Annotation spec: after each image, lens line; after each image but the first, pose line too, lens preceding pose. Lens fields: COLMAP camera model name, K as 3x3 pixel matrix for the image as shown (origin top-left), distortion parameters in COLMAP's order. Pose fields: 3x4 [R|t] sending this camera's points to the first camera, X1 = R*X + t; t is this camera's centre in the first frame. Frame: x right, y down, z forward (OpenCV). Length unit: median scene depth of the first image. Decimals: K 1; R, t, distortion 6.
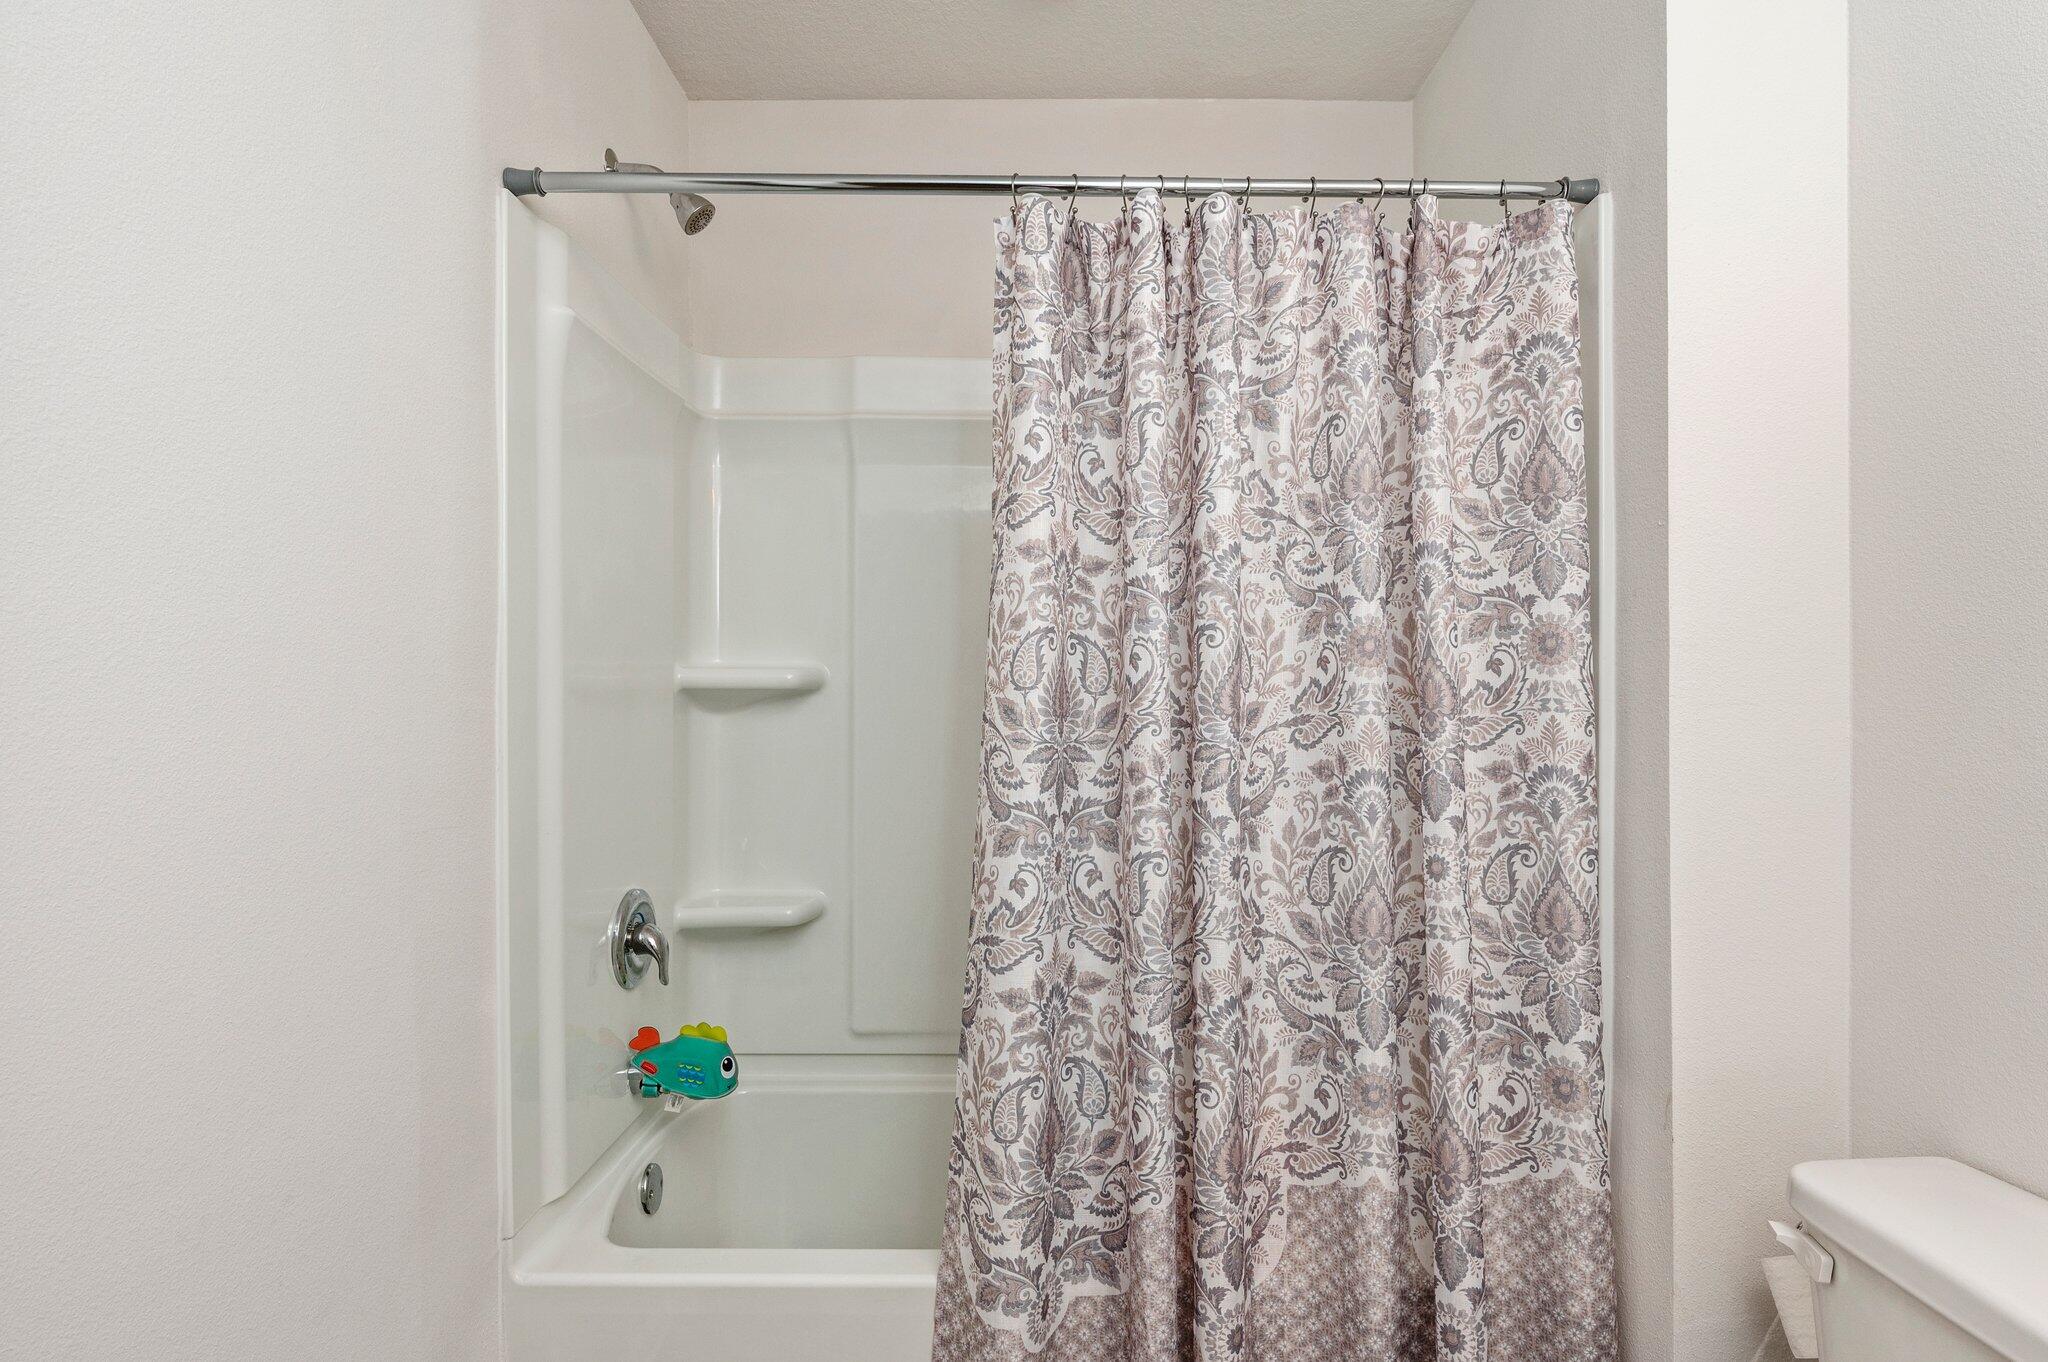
lens RADIAL K [[1070.7, 0, 1034.5], [0, 1070.7, 697.6], [0, 0, 1]] dist [-0.008761, 0.001473]
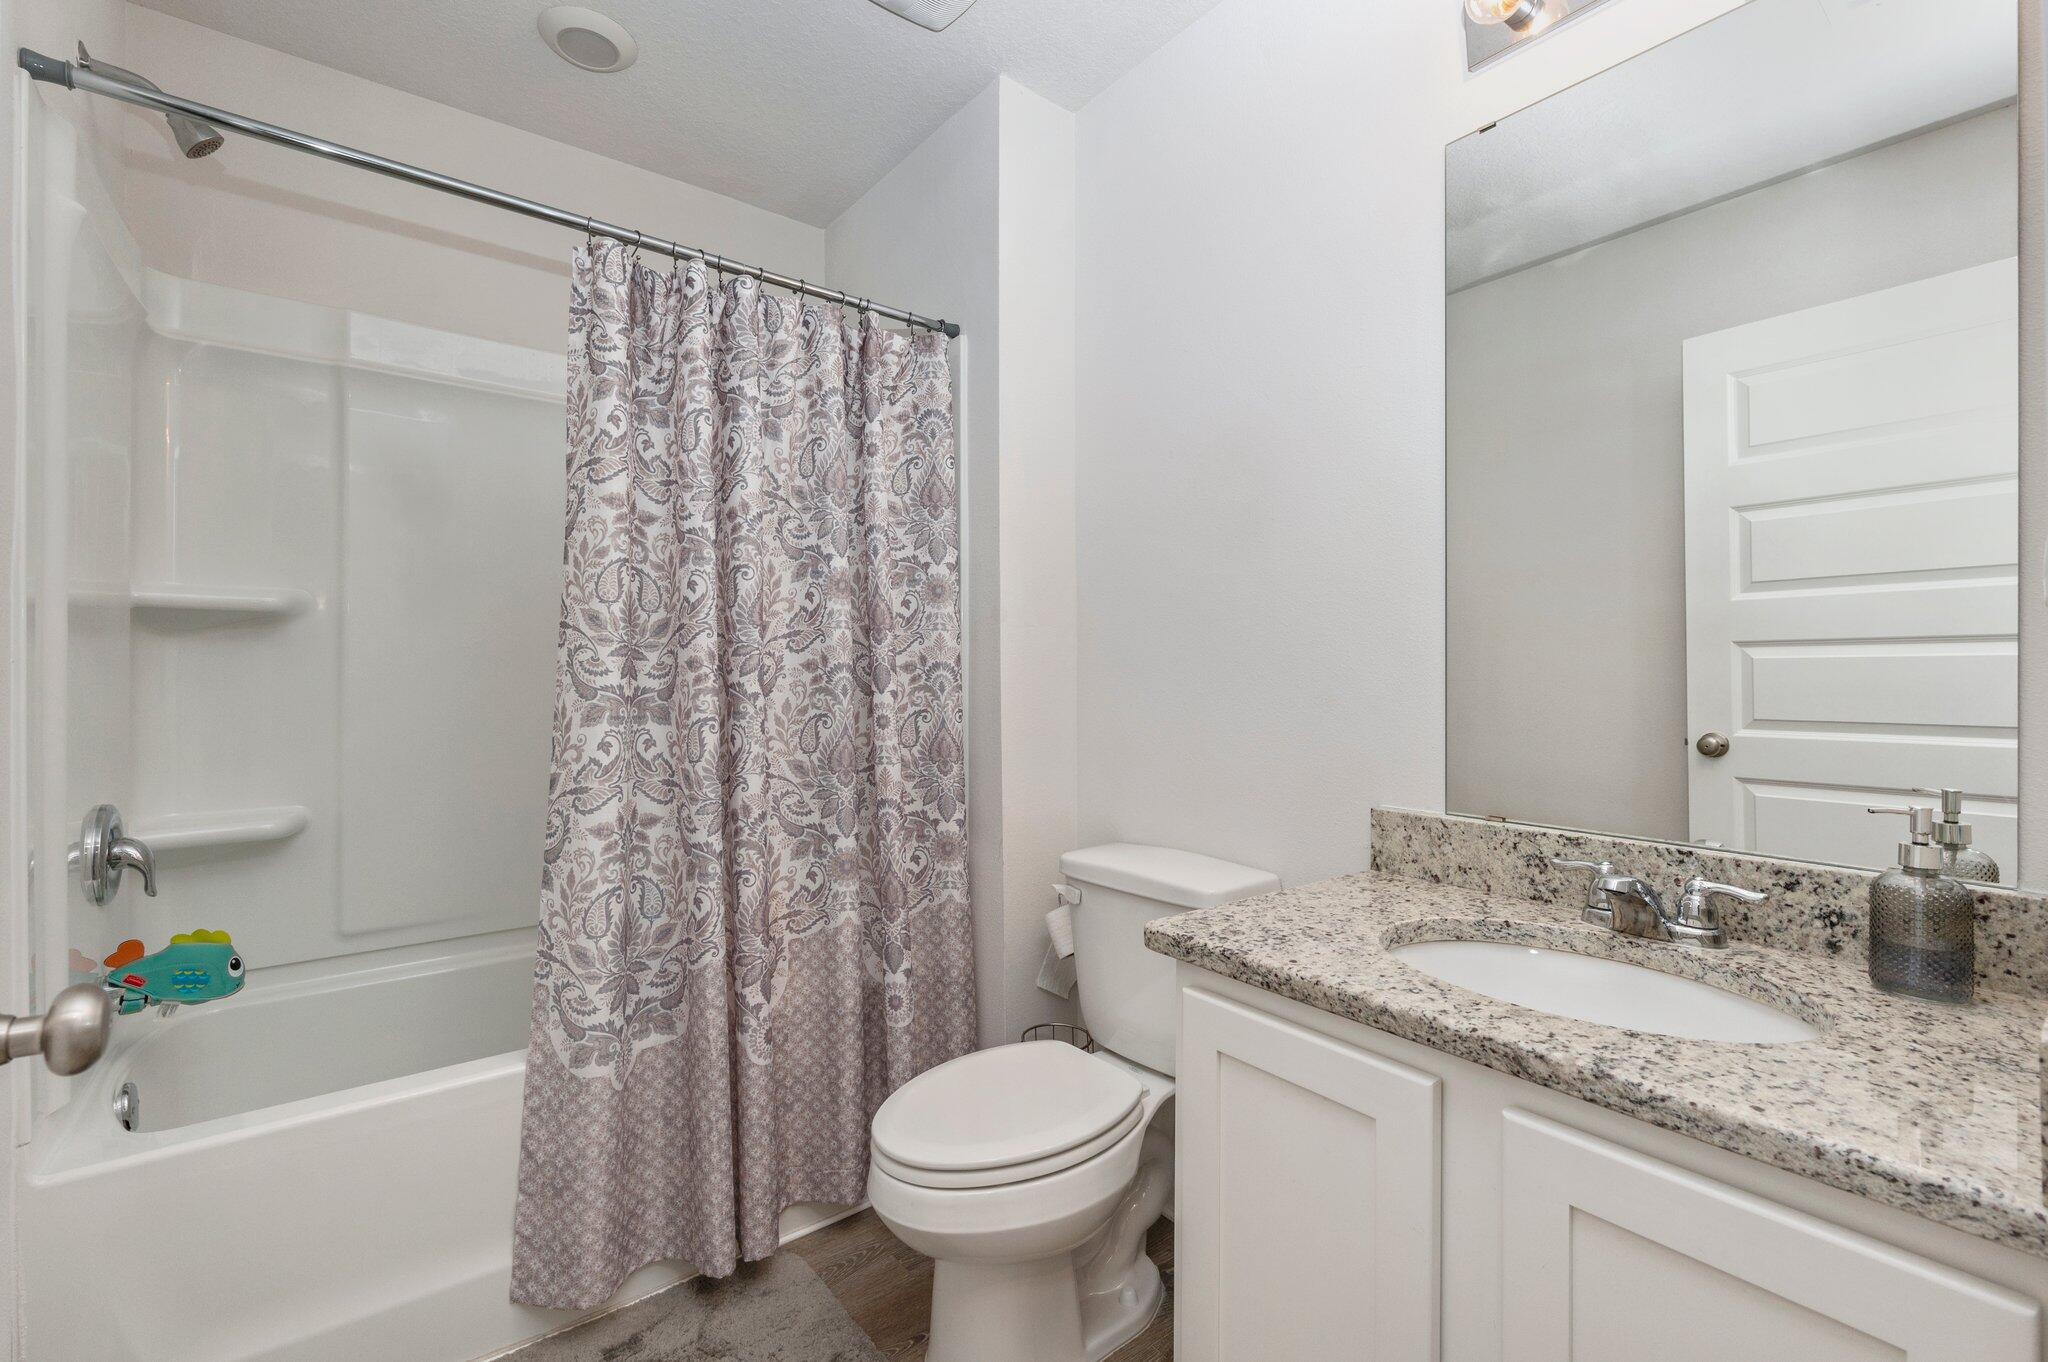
lens RADIAL K [[876.7, 0, 1022.7], [0, 876.7, 666.8], [0, 0, 1]] dist [-0.001012, 0.000321]
pose [[0.793509, 0.002842, 0.608552, -0.259555], [0.002887, 0.999960, -0.008434, 0.082061], [-0.608552, 0.008450, 0.793469, -0.192327]]
